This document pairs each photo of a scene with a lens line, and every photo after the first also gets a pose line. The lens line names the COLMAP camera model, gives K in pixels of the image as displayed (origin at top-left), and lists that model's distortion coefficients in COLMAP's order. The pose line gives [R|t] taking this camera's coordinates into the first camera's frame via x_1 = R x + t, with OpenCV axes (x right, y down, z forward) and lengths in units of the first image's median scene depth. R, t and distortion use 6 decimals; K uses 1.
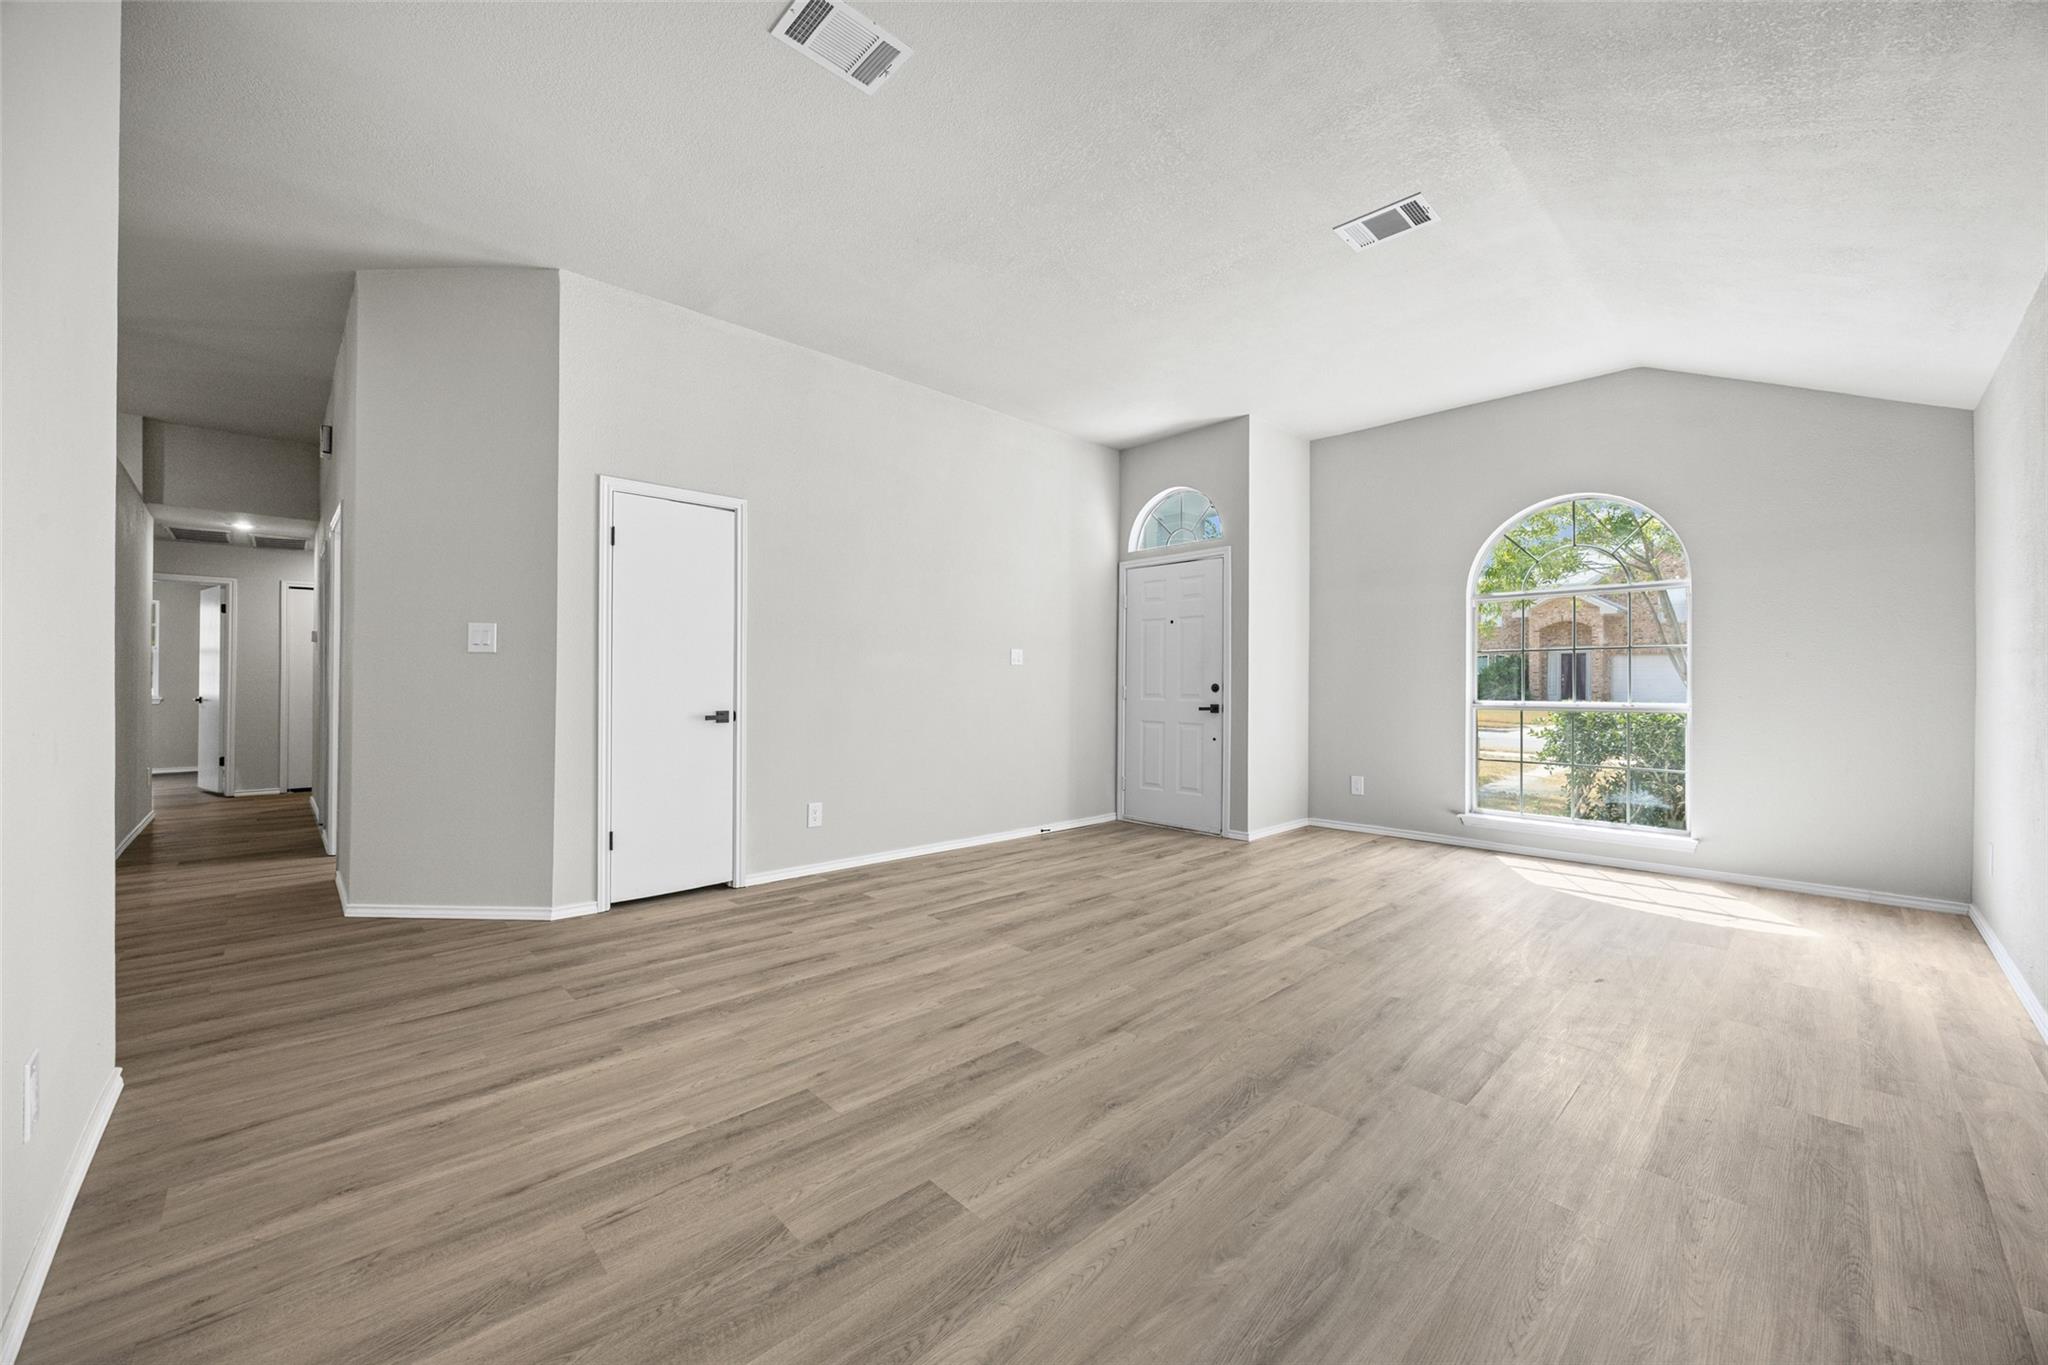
lens RADIAL K [[777.6, 0, 1029.2], [0, 777.6, 686.2], [0, 0, 1]] dist [-0.001943, 0.000129]
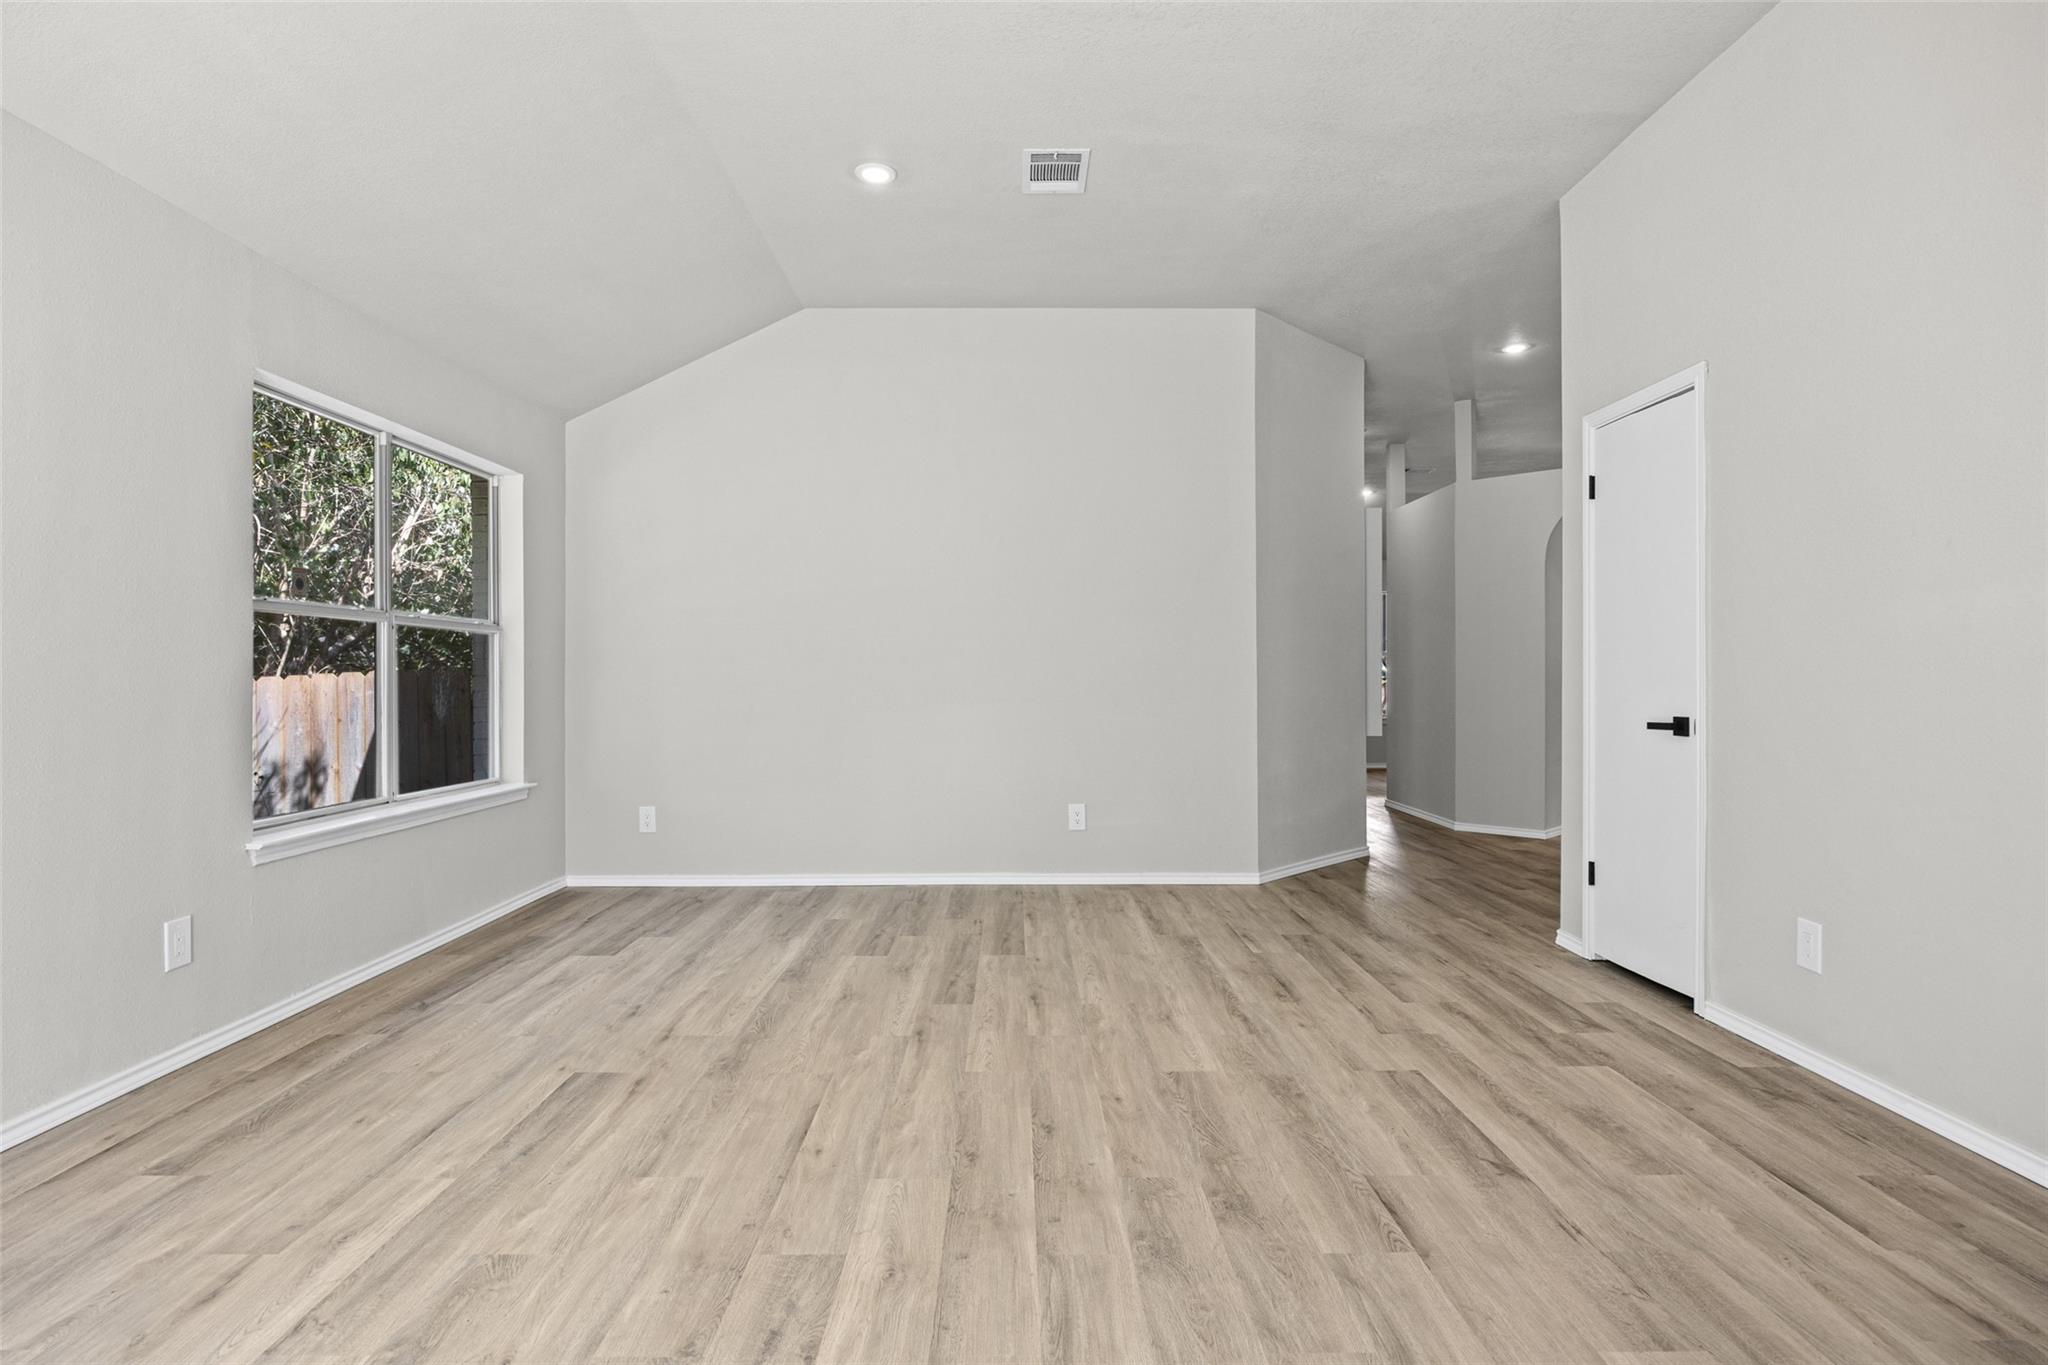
lens RADIAL K [[1071.5, 0, 1028.3], [0, 1071.5, 678.3], [0, 0, 1]] dist [-0.005091, -0.001273]
pose [[-0.694176, -0.001920, -0.719802, 0.714150], [0.000269, 0.999996, -0.002927, 0.003064], [0.719805, -0.002226, -0.694173, 1.481488]]
